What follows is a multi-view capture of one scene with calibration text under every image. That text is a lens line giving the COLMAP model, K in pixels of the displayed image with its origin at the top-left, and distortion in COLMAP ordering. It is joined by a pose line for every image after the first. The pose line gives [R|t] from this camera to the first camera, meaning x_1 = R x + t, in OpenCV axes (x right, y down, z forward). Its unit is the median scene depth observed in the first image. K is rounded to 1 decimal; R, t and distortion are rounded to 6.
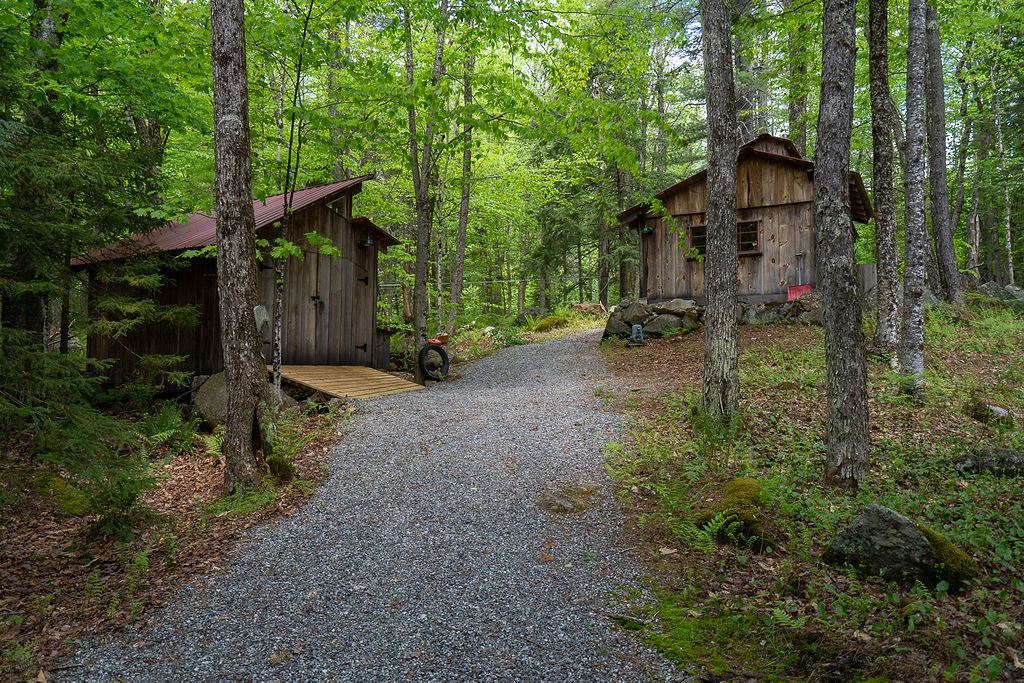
lens RADIAL K [[759.9, 0, 512.4], [0, 759.9, 340.3], [0, 0, 1]] dist [-0.001879, -0.001637]
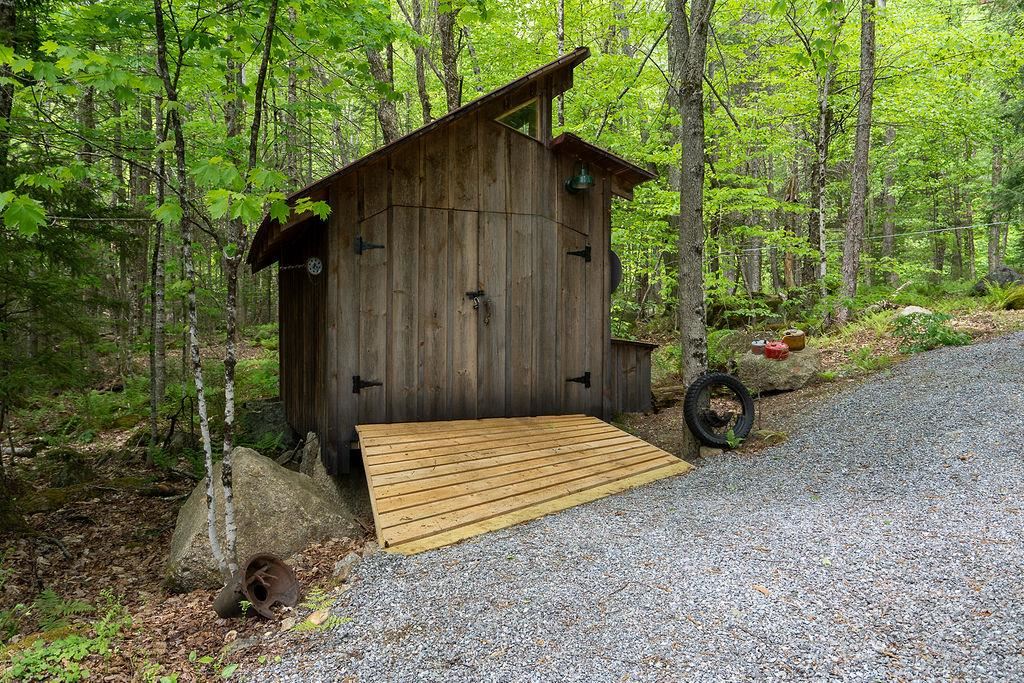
lens RADIAL K [[759.9, 0, 512.0], [0, 759.9, 347.7], [0, 0, 1]] dist [-0.001879, -0.001637]
pose [[0.840950, -0.005065, -0.541089, 0.052517], [0.035083, 0.998363, 0.045180, -0.039358], [0.539974, -0.056977, 0.839751, 0.527220]]
